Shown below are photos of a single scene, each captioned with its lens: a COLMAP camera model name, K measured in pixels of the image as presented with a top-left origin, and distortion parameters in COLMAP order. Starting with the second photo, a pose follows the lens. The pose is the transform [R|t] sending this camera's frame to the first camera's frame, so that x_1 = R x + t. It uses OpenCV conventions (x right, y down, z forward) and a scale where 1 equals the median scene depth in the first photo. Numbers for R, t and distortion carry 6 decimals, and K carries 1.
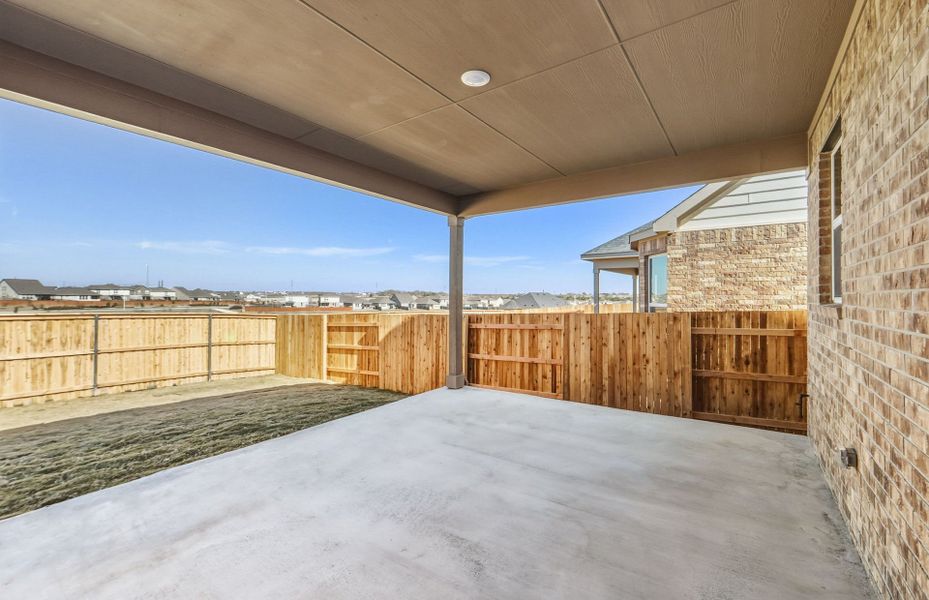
lens RADIAL K [[393.0, 0, 466.0], [0, 393.0, 297.4], [0, 0, 1]] dist [-0.009137, -0.000171]
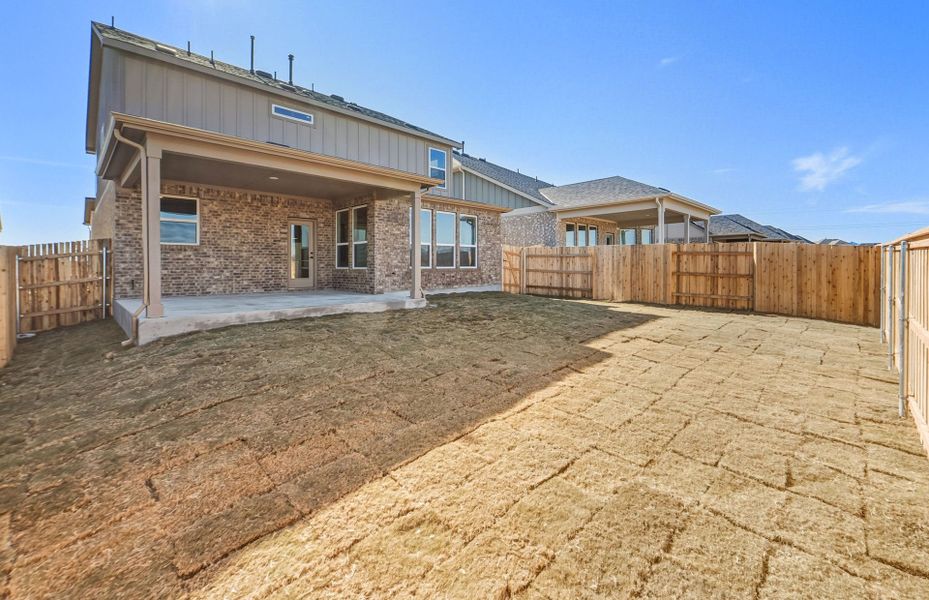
lens RADIAL K [[393.0, 0, 467.5], [0, 393.0, 270.7], [0, 0, 1]] dist [-0.009137, -0.000171]
pose [[-0.989303, 0.000325, 0.145873, -0.557596], [0.001681, 0.999956, 0.009176, 0.057846], [-0.145863, 0.009323, -0.989261, 1.075507]]
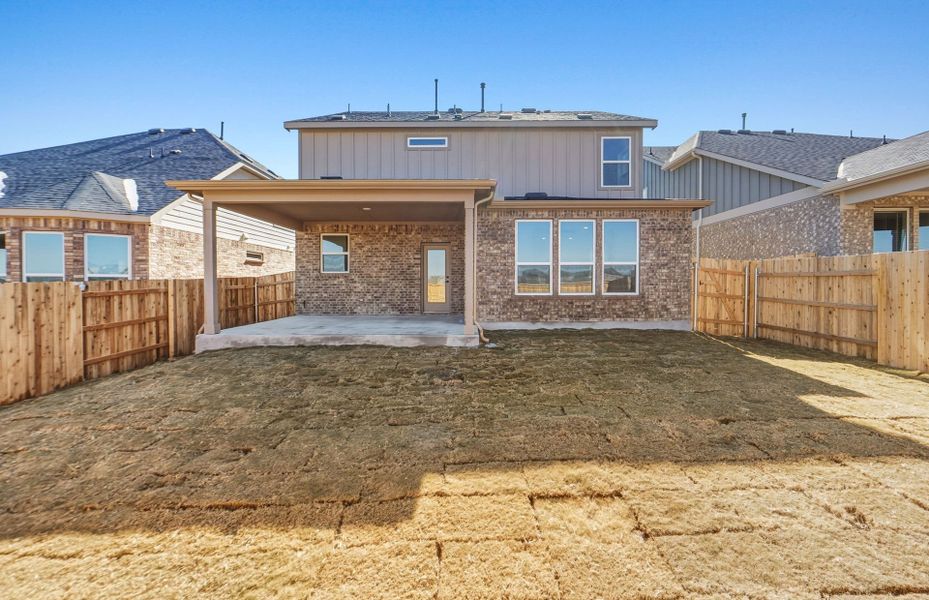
lens RADIAL K [[393.0, 0, 470.1], [0, 393.0, 287.3], [0, 0, 1]] dist [-0.009137, -0.000171]
pose [[-0.586524, -0.005497, 0.809913, -0.904622], [-0.000434, 0.999979, 0.006473, 0.037868], [-0.809932, 0.003445, -0.586514, 0.613701]]
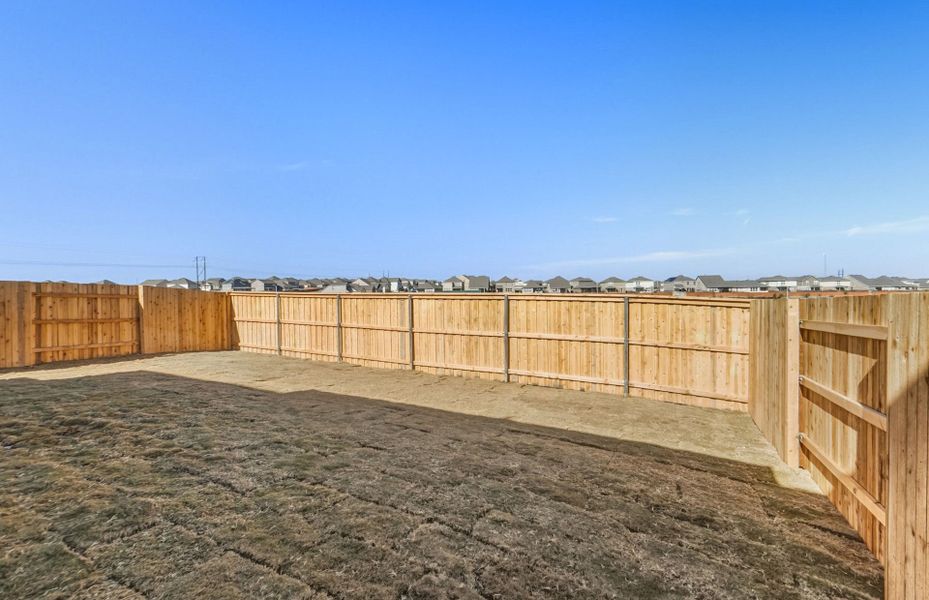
lens RADIAL K [[393.0, 0, 463.1], [0, 393.0, 295.9], [0, 0, 1]] dist [-0.009137, -0.000171]
pose [[0.134730, -0.001988, -0.990880, -0.025519], [0.019288, 0.999814, 0.000617, 0.036639], [0.990695, -0.019195, 0.134743, 0.647159]]
